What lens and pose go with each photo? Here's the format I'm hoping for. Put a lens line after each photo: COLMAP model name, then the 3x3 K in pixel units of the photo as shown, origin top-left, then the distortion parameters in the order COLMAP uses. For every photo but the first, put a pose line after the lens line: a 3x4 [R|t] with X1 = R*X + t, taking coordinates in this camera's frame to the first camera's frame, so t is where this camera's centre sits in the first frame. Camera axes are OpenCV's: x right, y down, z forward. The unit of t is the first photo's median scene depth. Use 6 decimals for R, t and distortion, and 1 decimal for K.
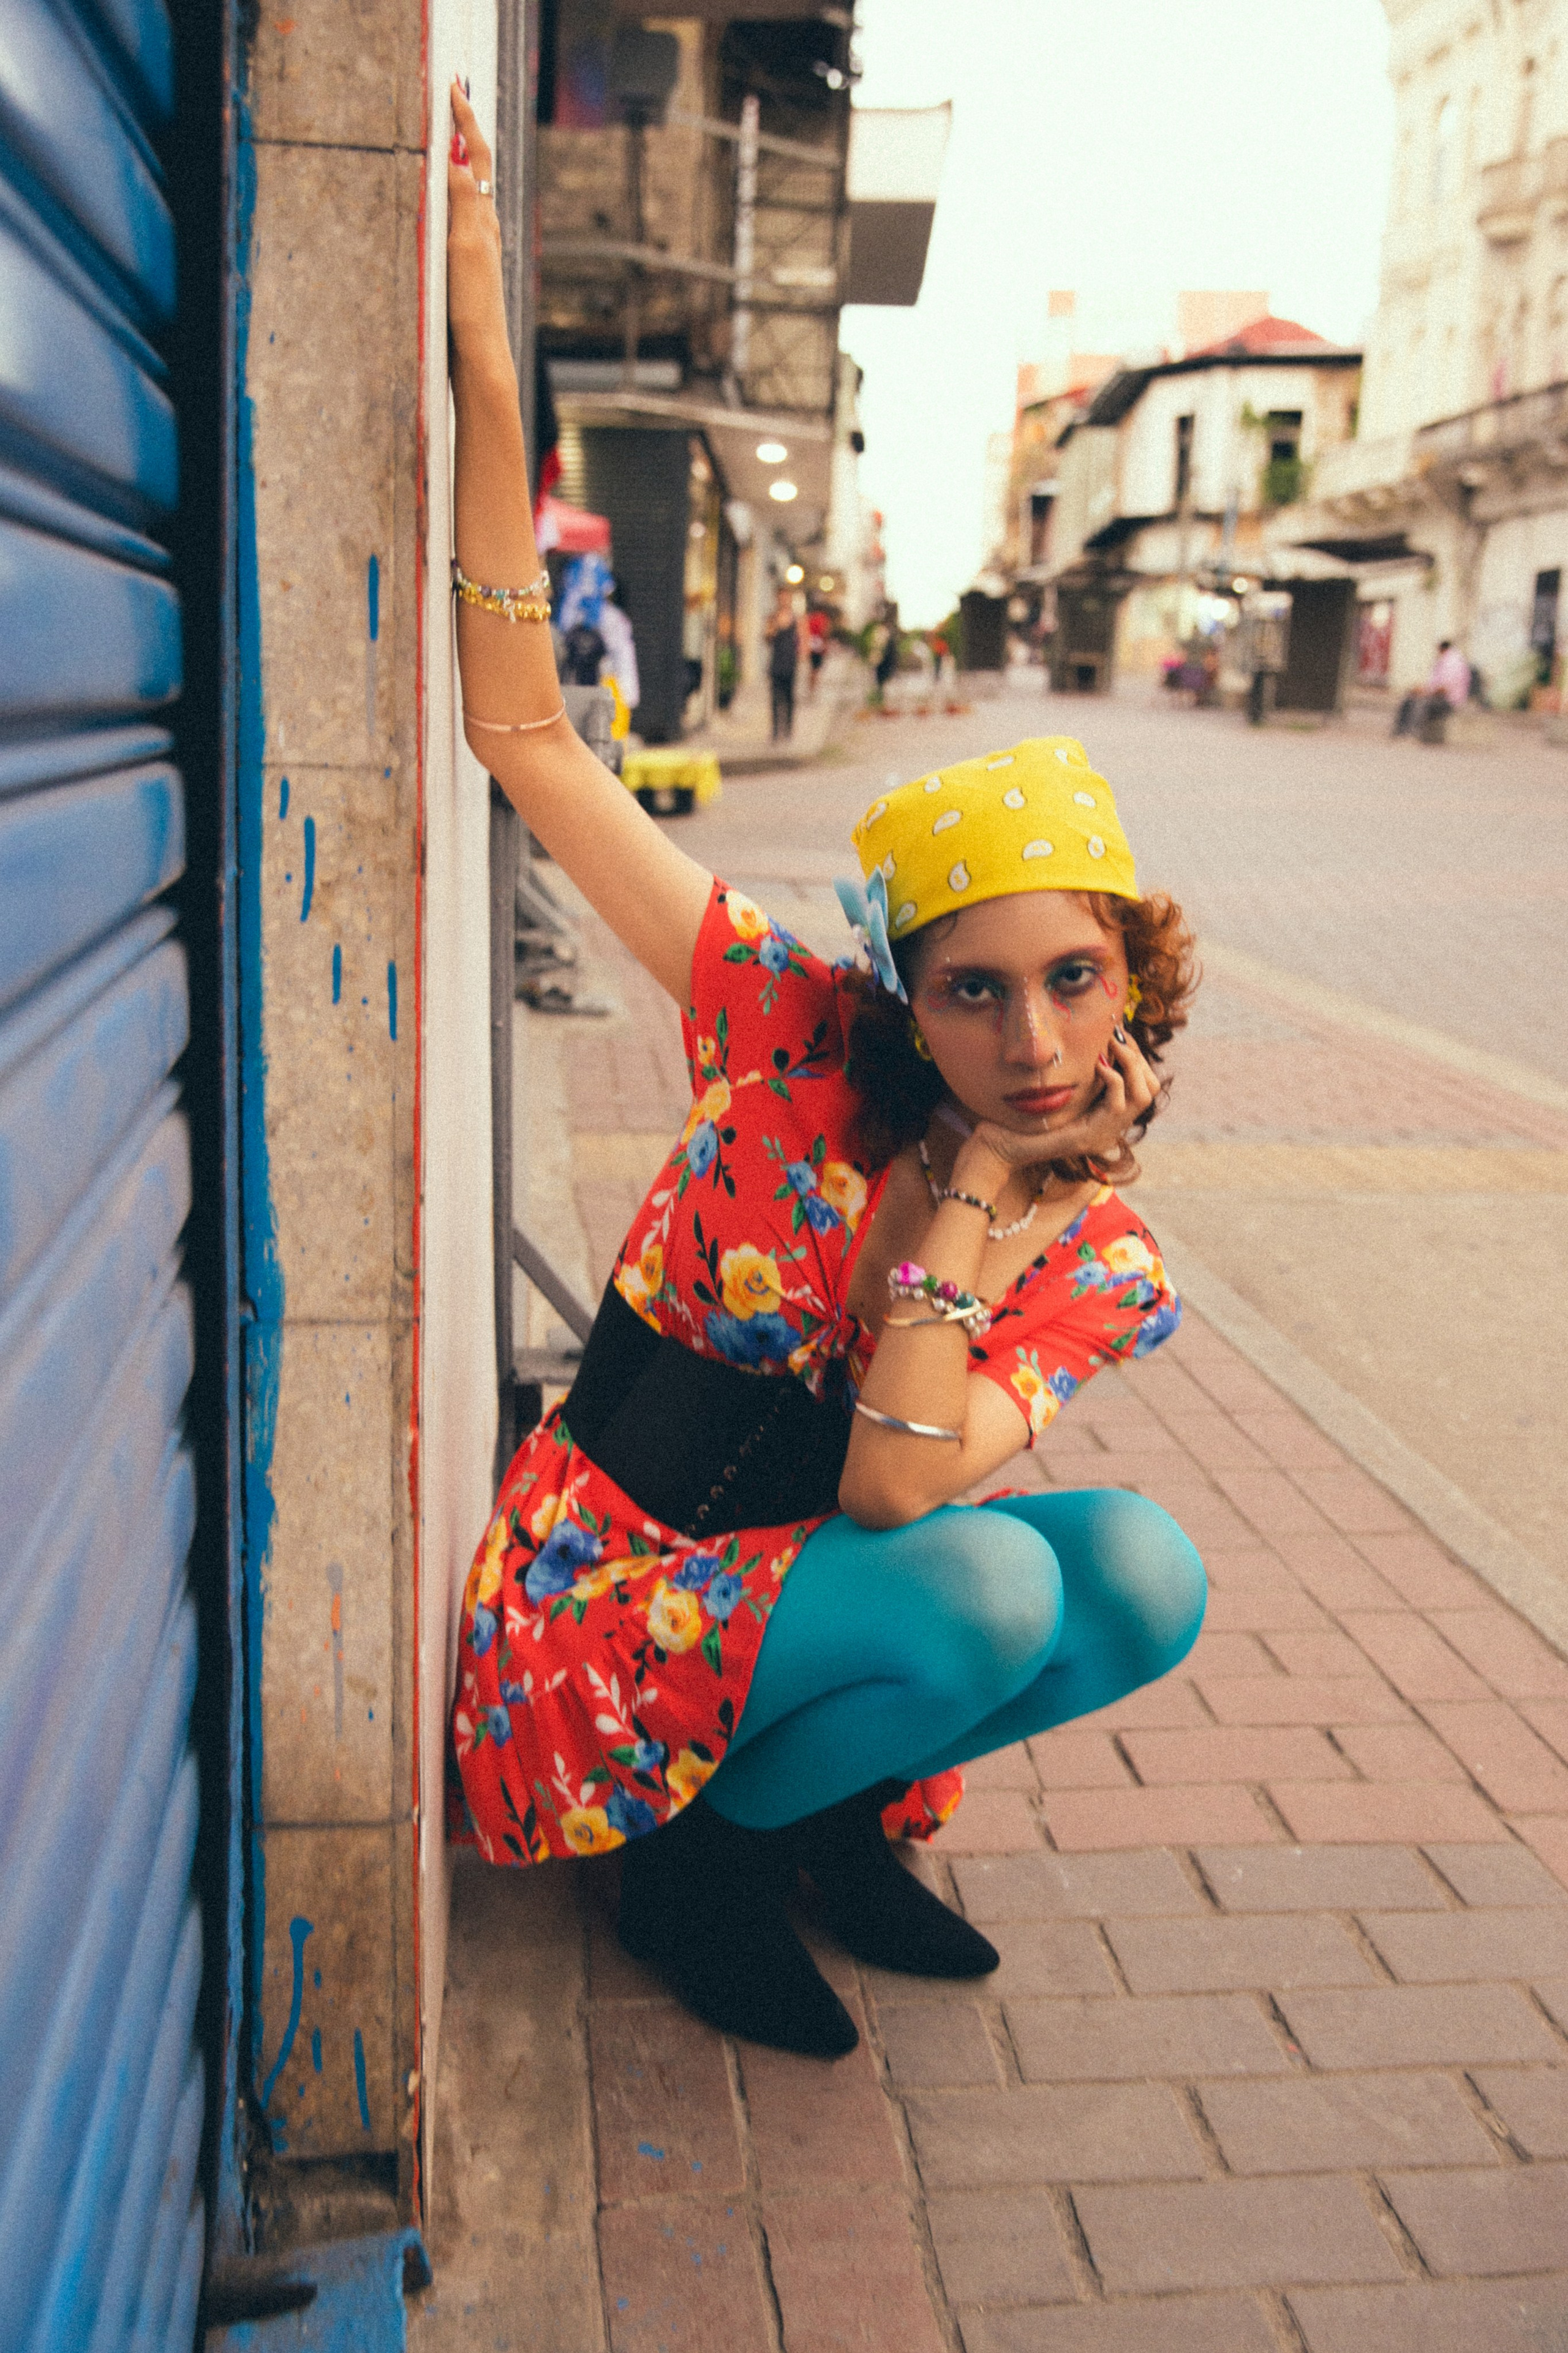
lens RADIAL K [[2256.7, 0, 813.7], [0, 2256.7, 1146.6], [0, 0, 1]] dist [0.053913, 0.014088]
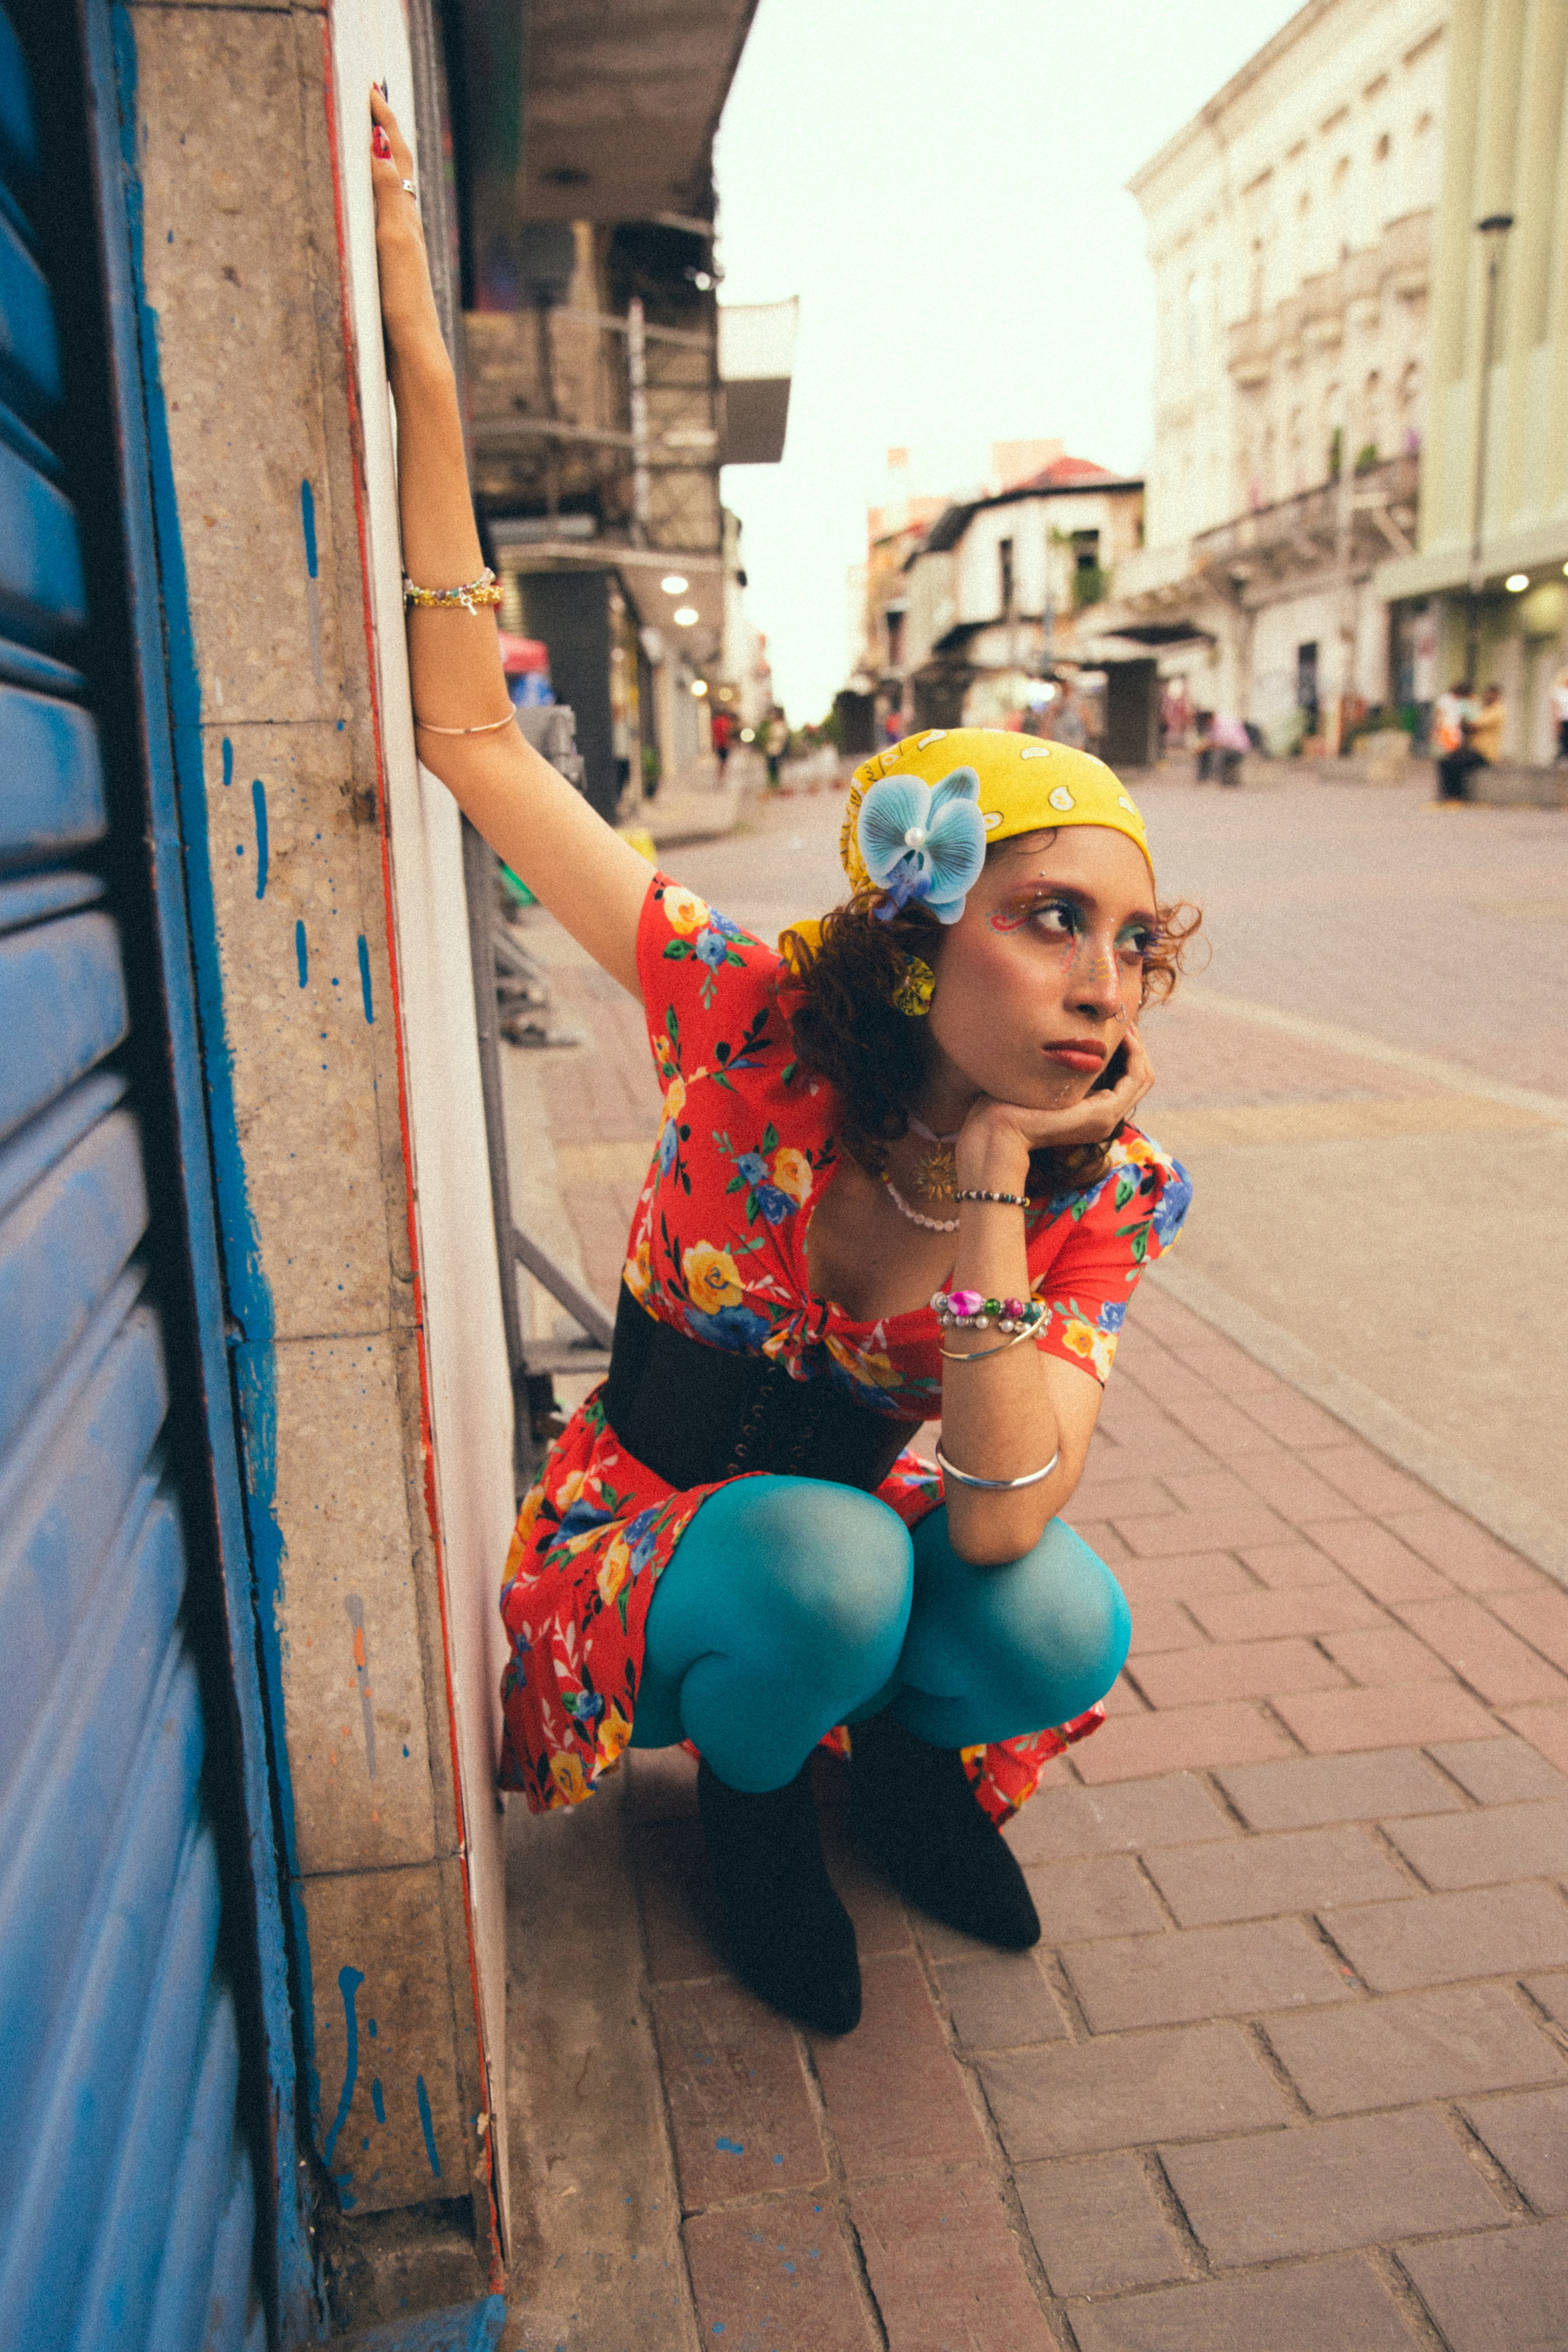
lens RADIAL K [[1823.7, 0, 784.0], [0, 1823.7, 1176.0], [0, 0, 1]] dist [-0.005053, 0.057538]
pose [[0.997006, -0.074922, 0.019132, -0.030226], [0.074665, 0.997113, 0.013814, 0.012945], [-0.020111, -0.012344, 0.999722, 0.205496]]
